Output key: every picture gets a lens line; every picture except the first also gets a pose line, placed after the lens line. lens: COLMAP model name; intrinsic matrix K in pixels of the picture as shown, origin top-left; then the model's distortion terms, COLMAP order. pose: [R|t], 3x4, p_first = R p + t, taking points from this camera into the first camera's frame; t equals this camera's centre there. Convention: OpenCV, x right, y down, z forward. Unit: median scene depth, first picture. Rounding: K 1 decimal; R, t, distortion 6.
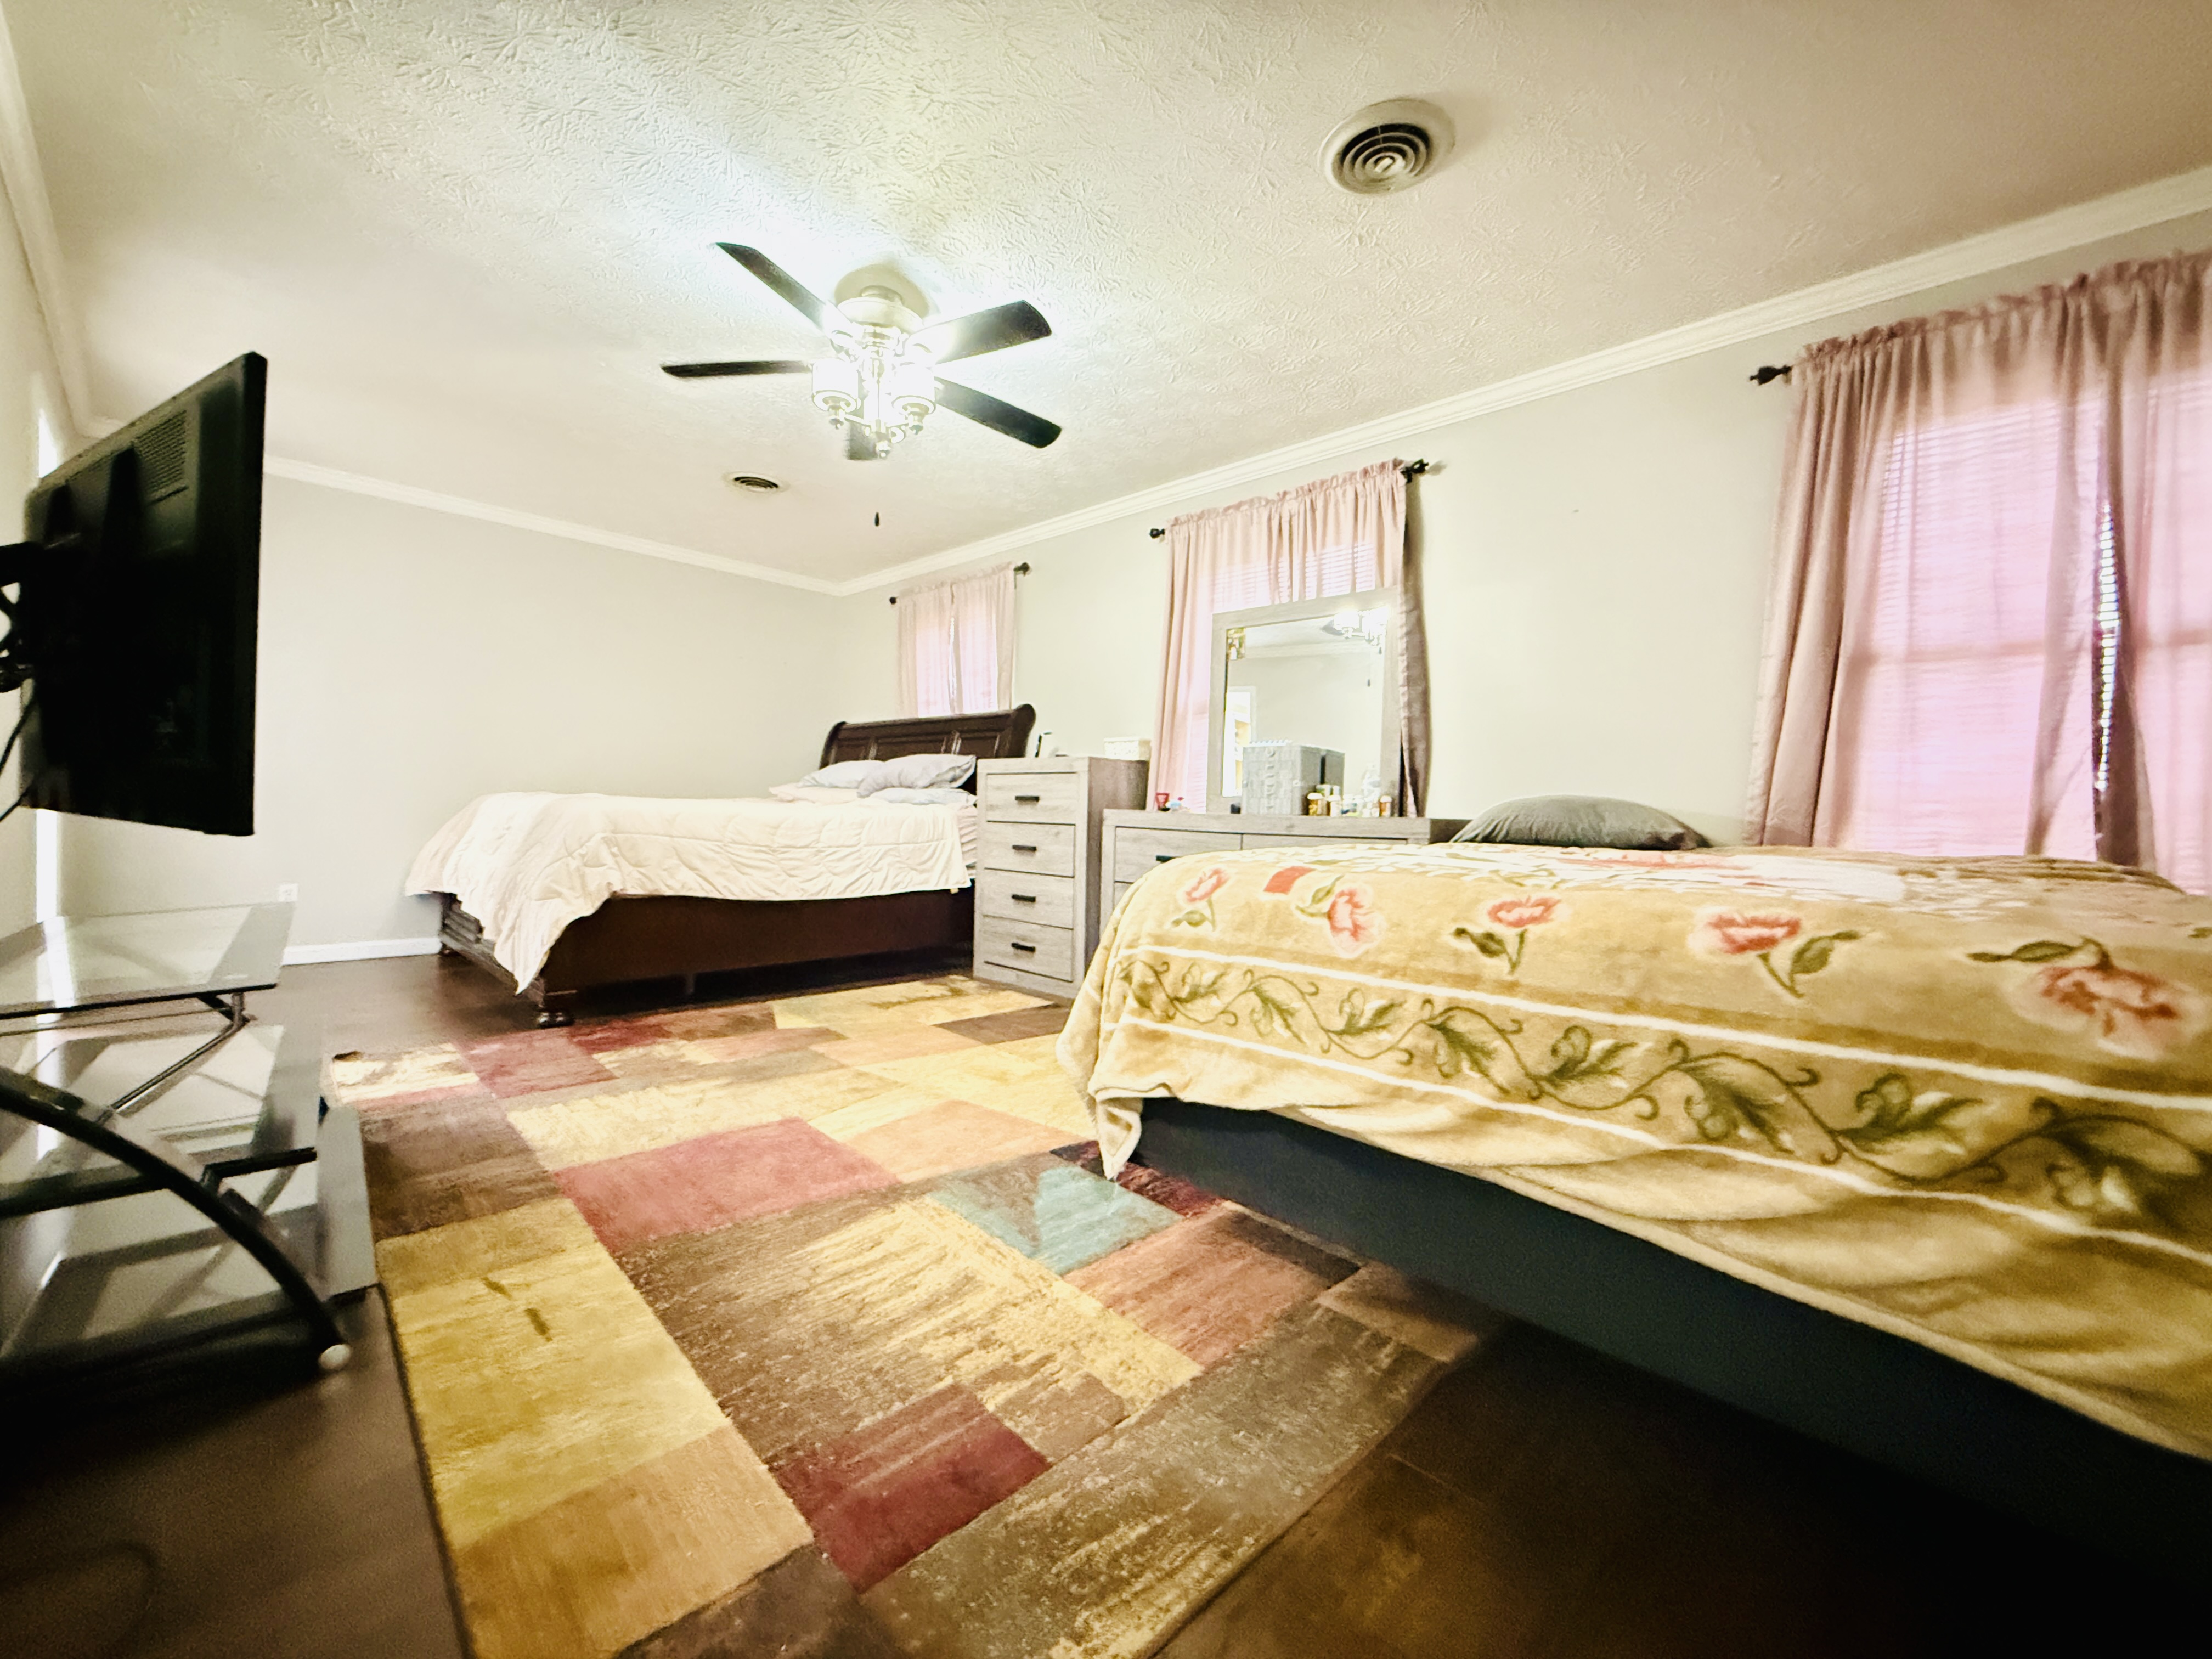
lens RADIAL K [[879.4, 0, 1104.6], [0, 879.4, 833.4], [0, 0, 1]] dist [-0.000053, -0.000940]
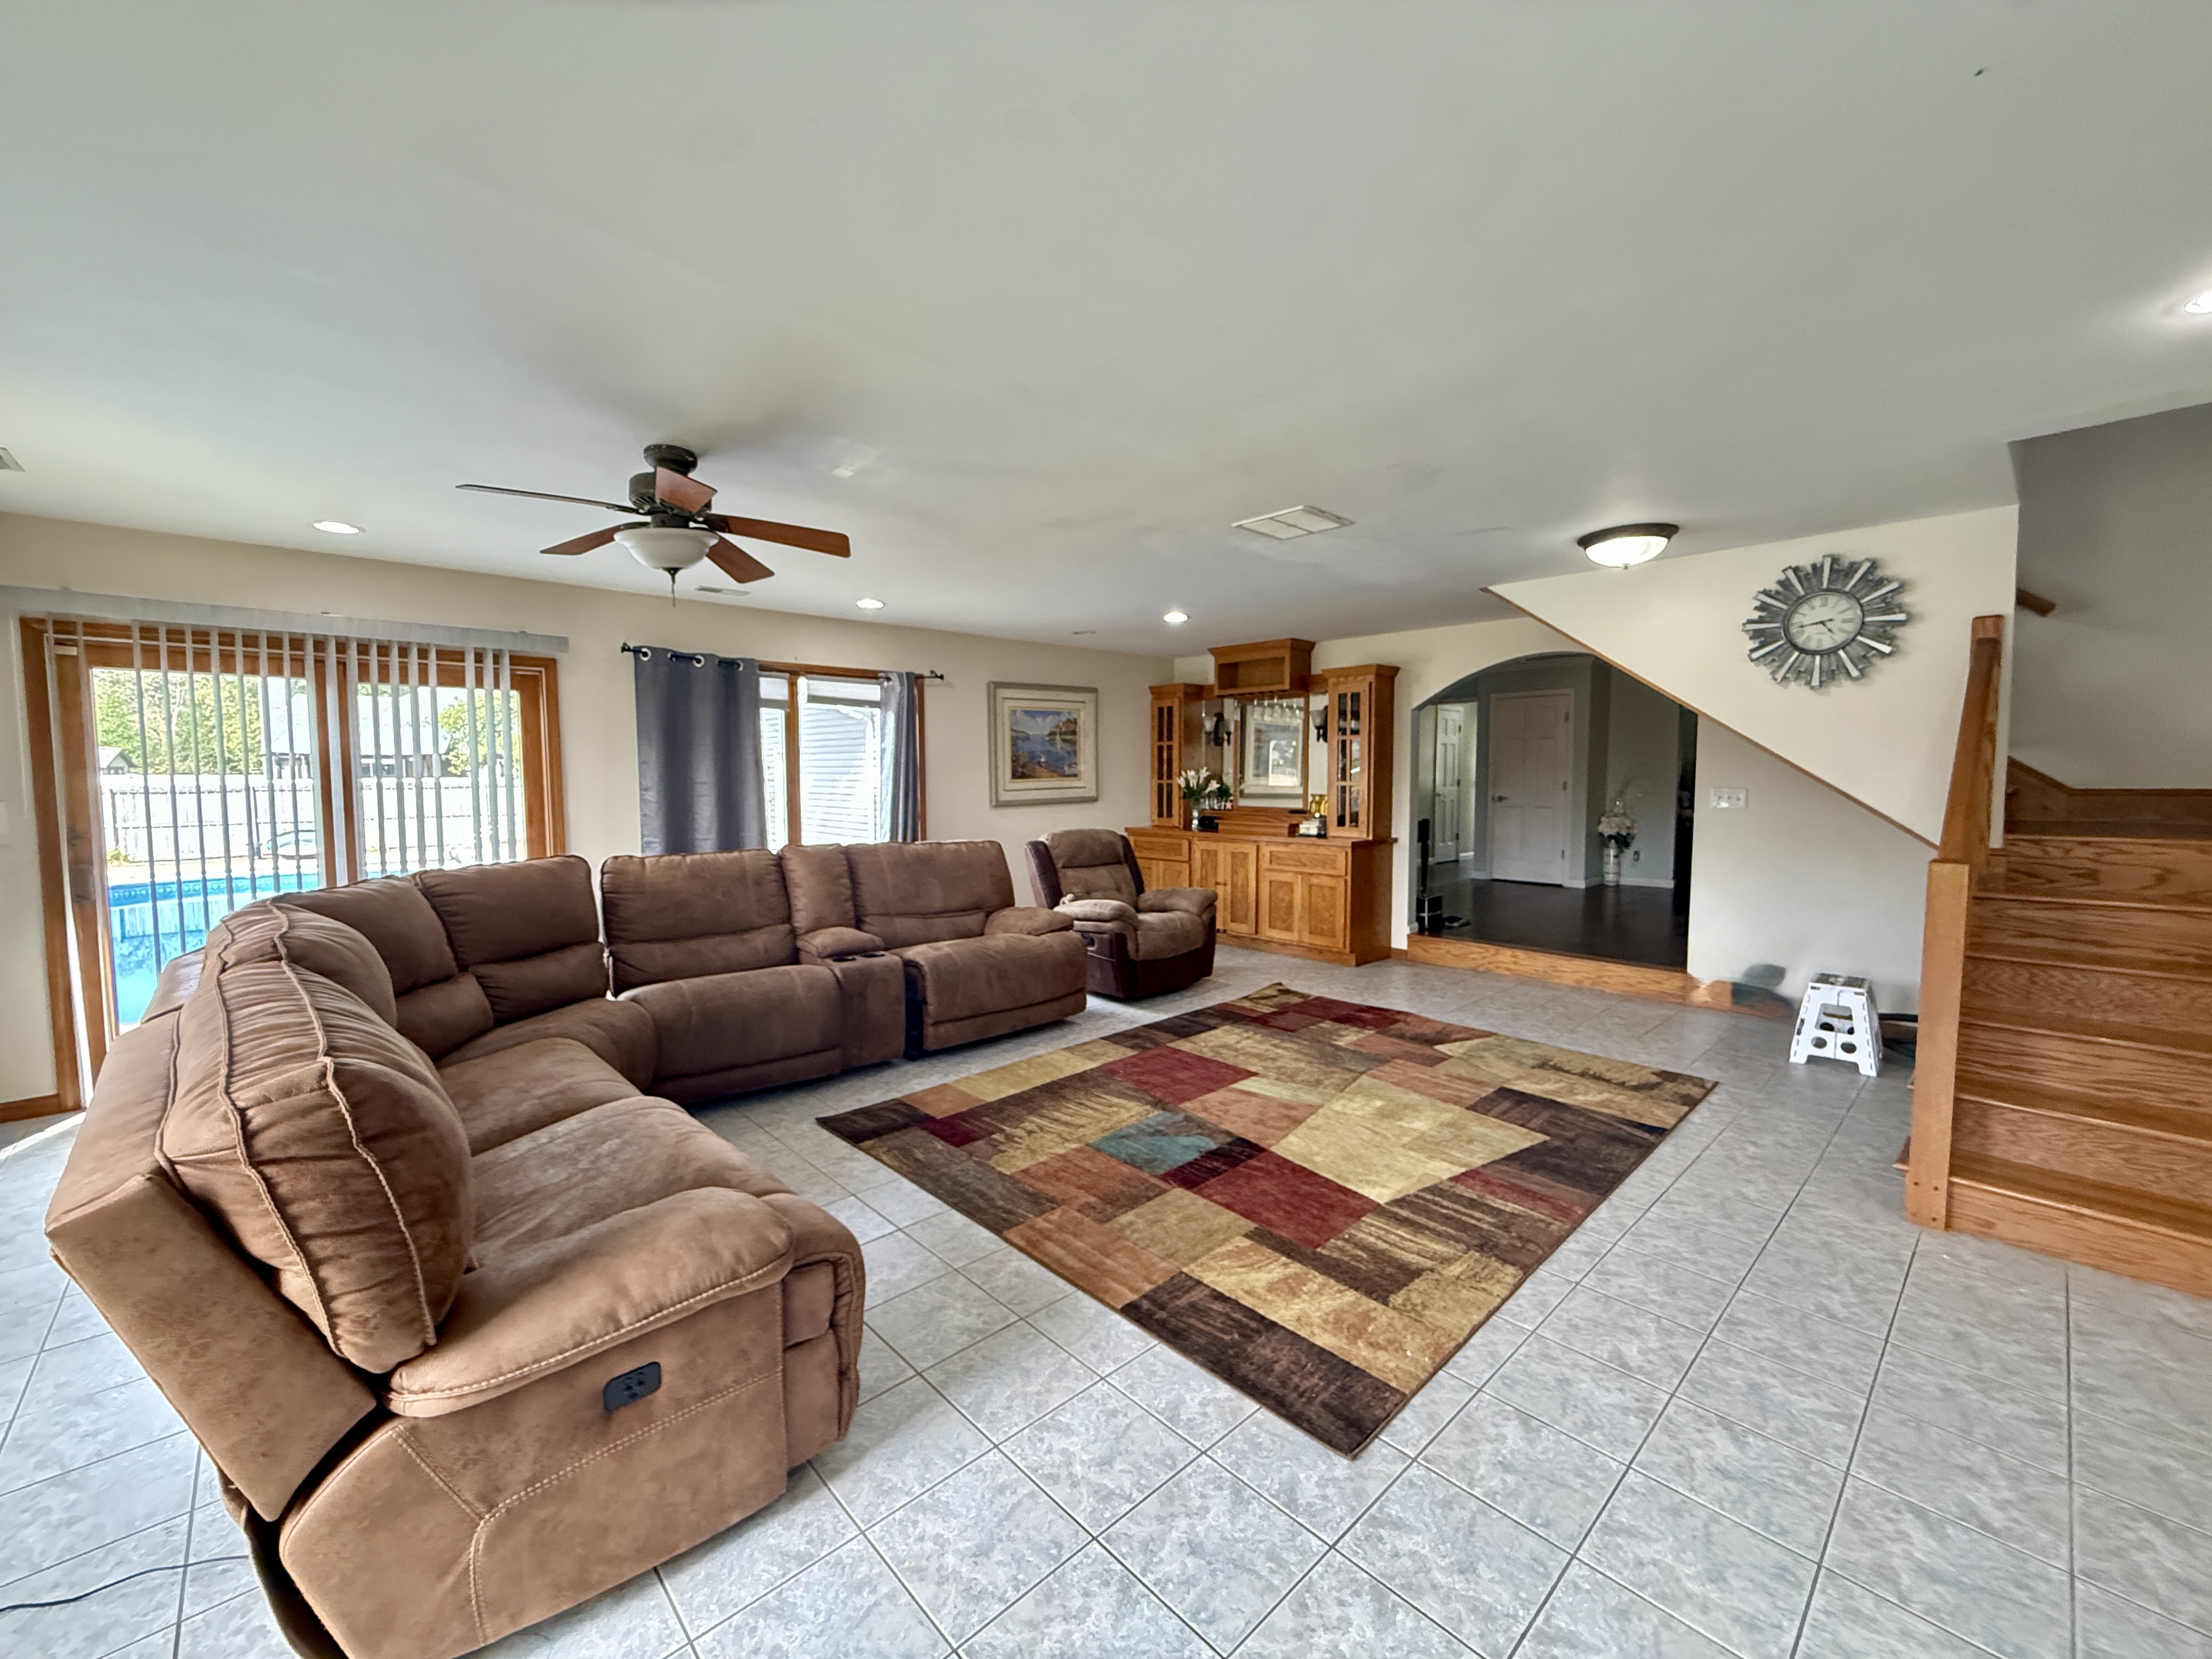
lens RADIAL K [[879.4, 0, 1108.2], [0, 879.4, 831.7], [0, 0, 1]] dist [-0.000053, -0.000940]
pose [[0.010164, 0.036675, -0.999276, 1.359767], [-0.032129, 0.998823, 0.036332, -0.193192], [0.999432, 0.031737, 0.011331, 0.724744]]
